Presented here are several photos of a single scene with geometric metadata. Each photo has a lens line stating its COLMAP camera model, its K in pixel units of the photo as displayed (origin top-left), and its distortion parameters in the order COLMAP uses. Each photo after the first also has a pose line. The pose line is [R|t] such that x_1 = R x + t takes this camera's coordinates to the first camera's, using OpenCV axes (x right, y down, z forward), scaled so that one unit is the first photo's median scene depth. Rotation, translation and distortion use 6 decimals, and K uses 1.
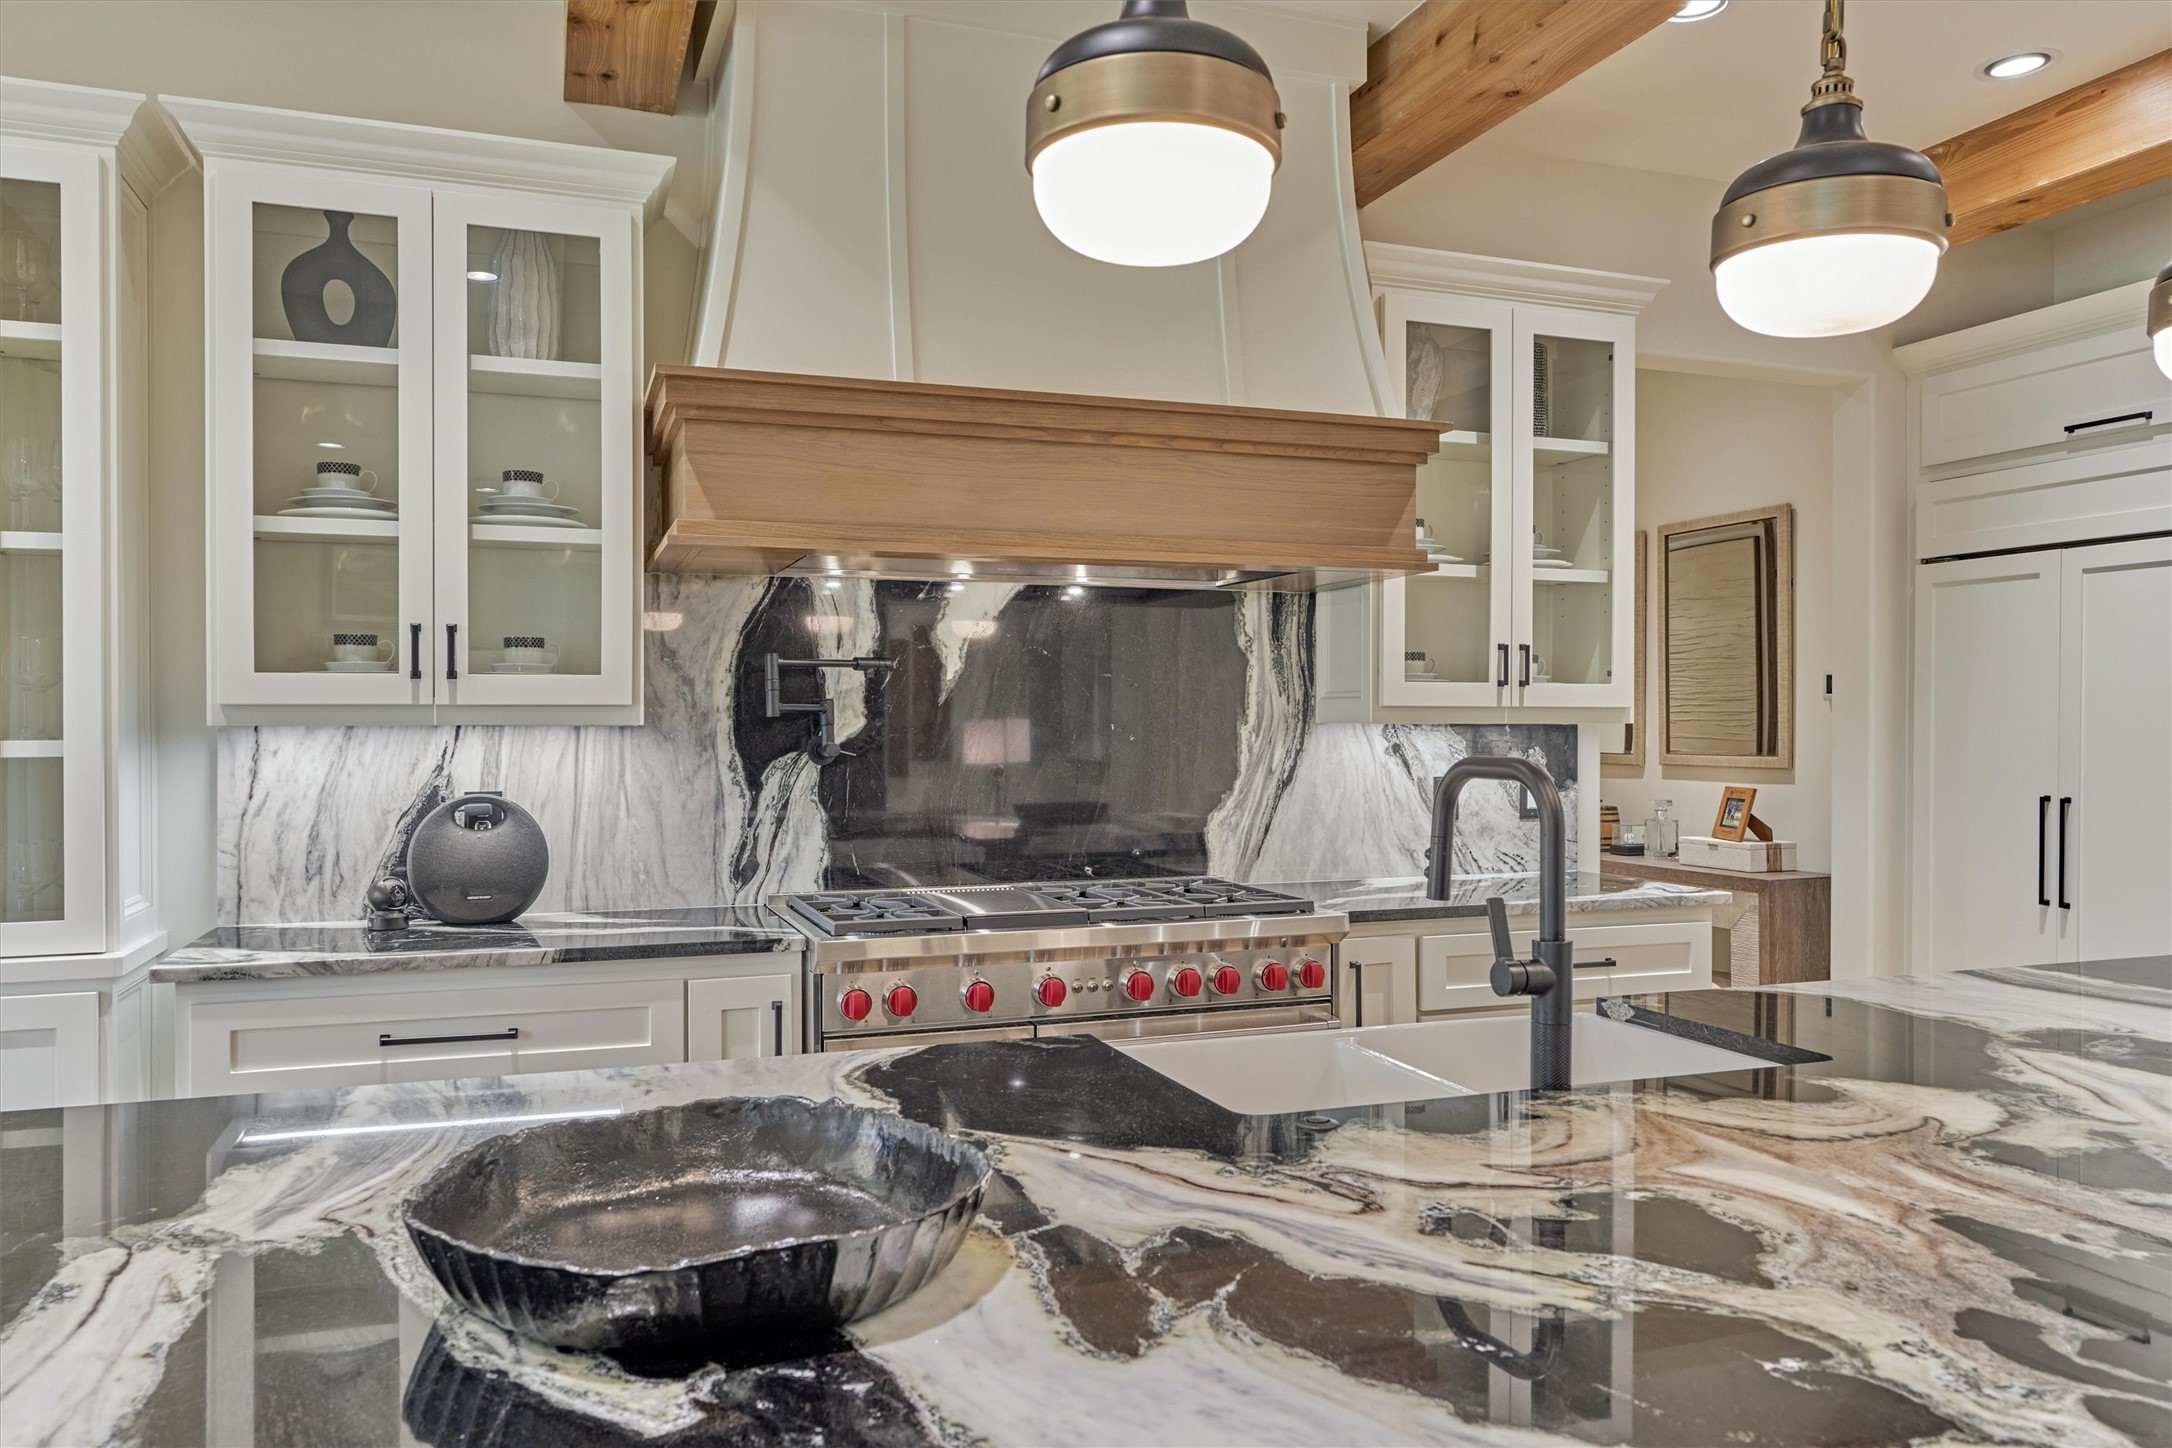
lens RADIAL K [[1514.7, 0, 1081.0], [0, 1514.7, 729.1], [0, 0, 1]] dist [0.002438, -0.002292]
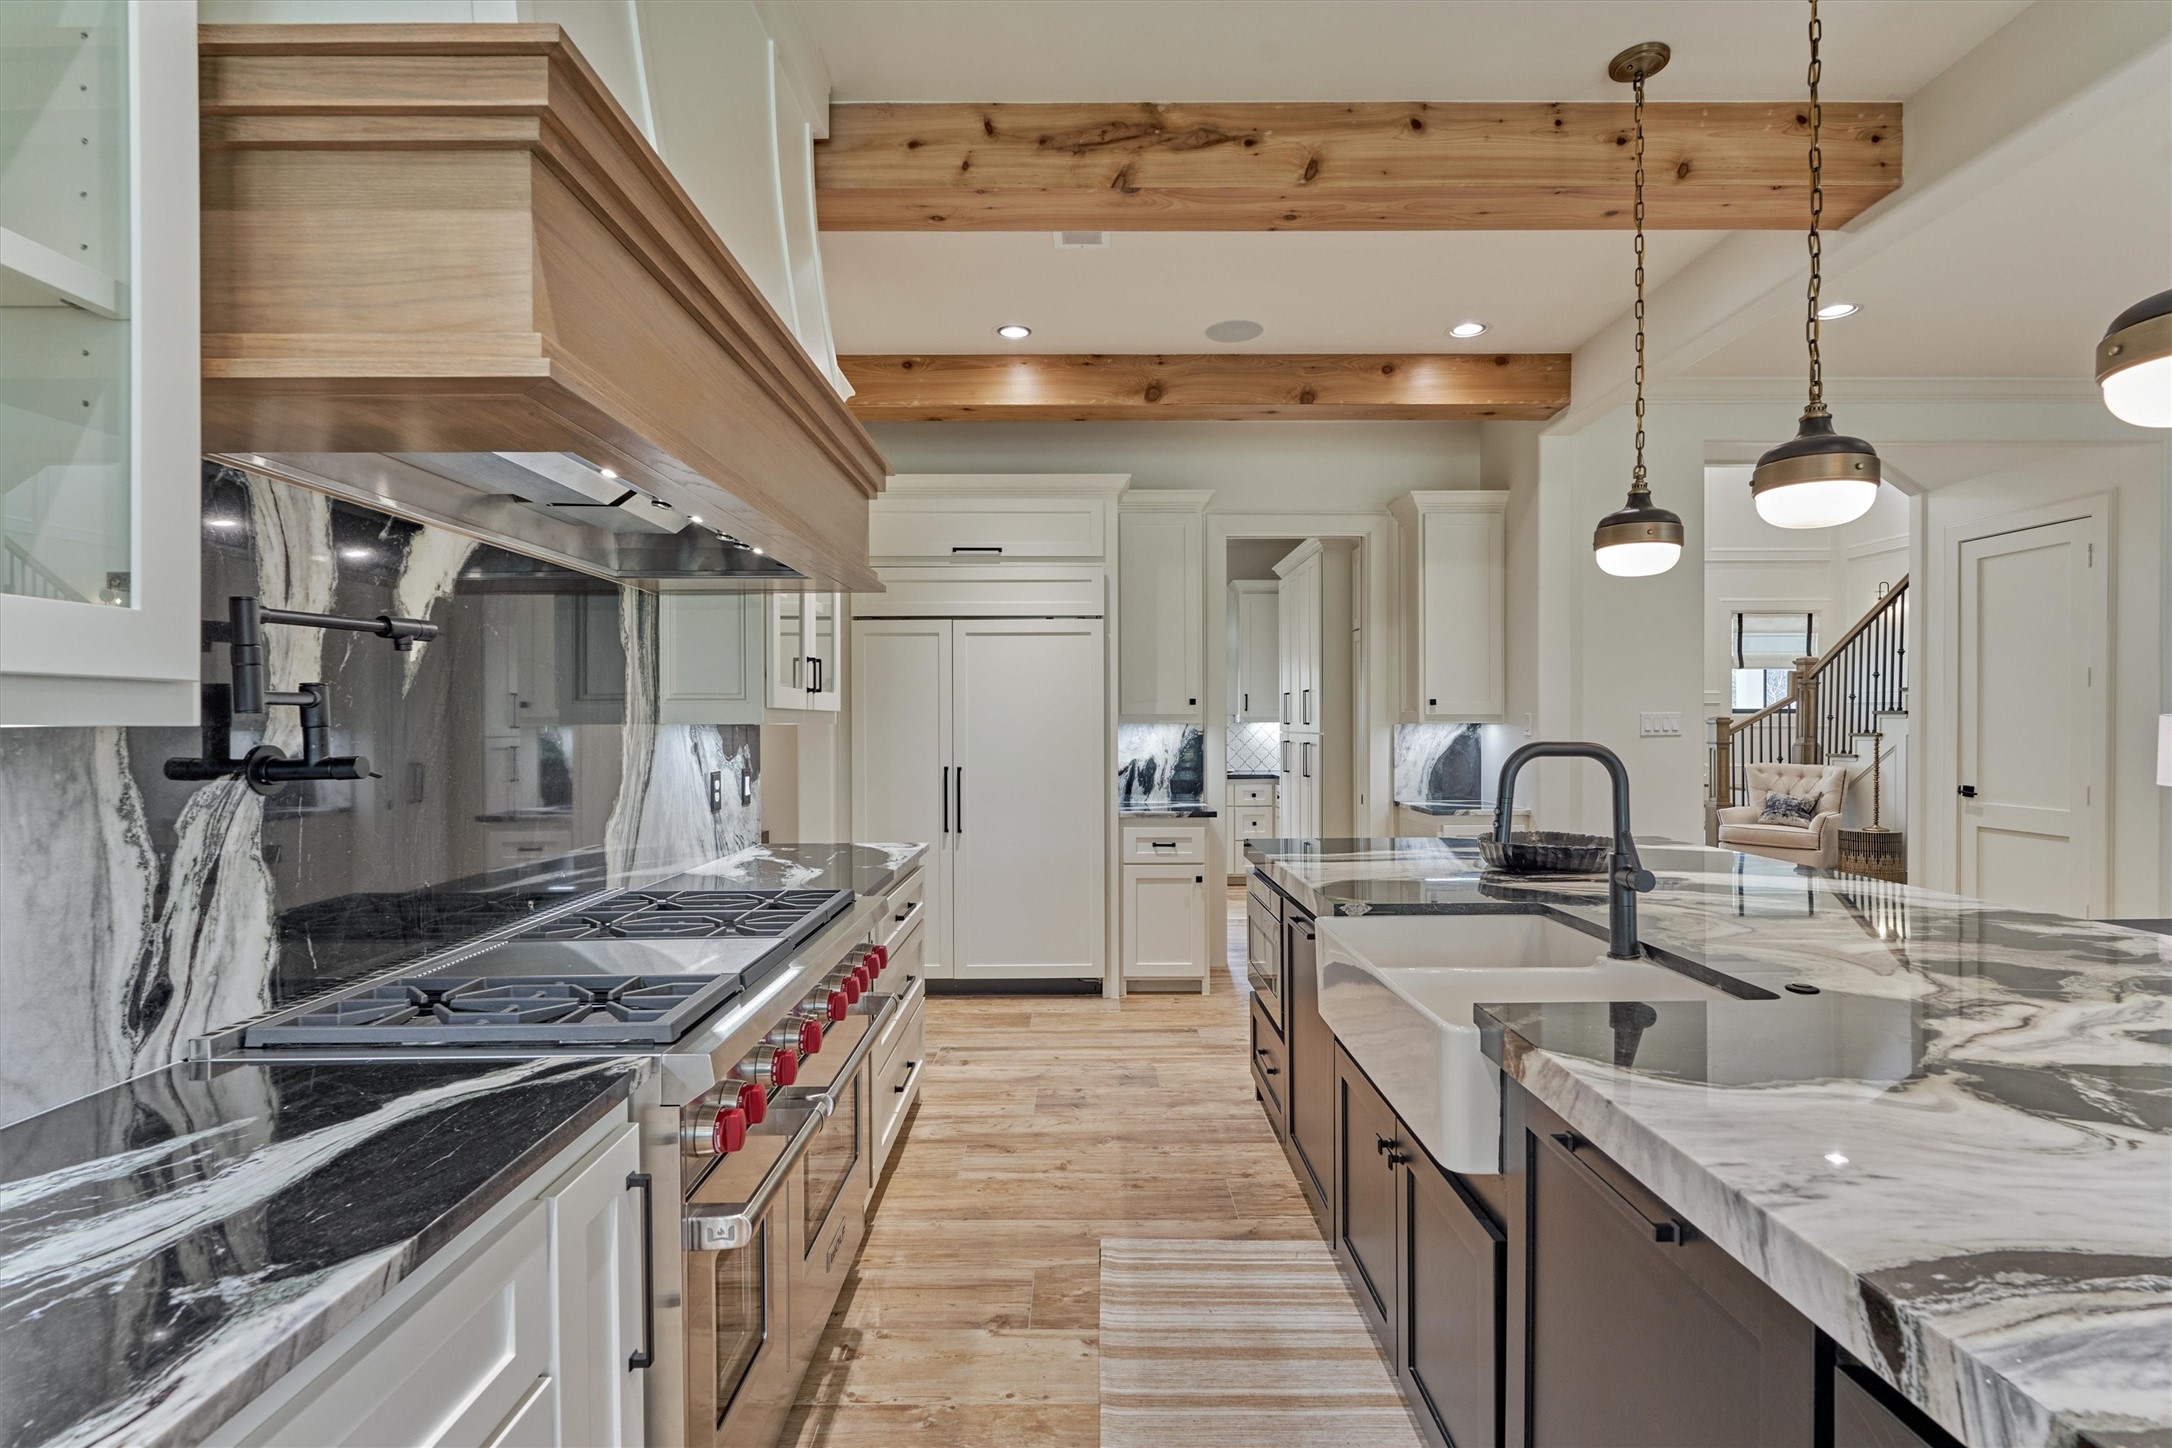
lens RADIAL K [[1019.2, 0, 1091.2], [0, 1019.2, 727.3], [0, 0, 1]] dist [0.000048, -0.000119]
pose [[0.333171, -0.005124, 0.942852, -0.446942], [0.009447, 0.999953, 0.002096, -0.000522], [-0.942819, 0.008209, 0.333204, 0.577889]]
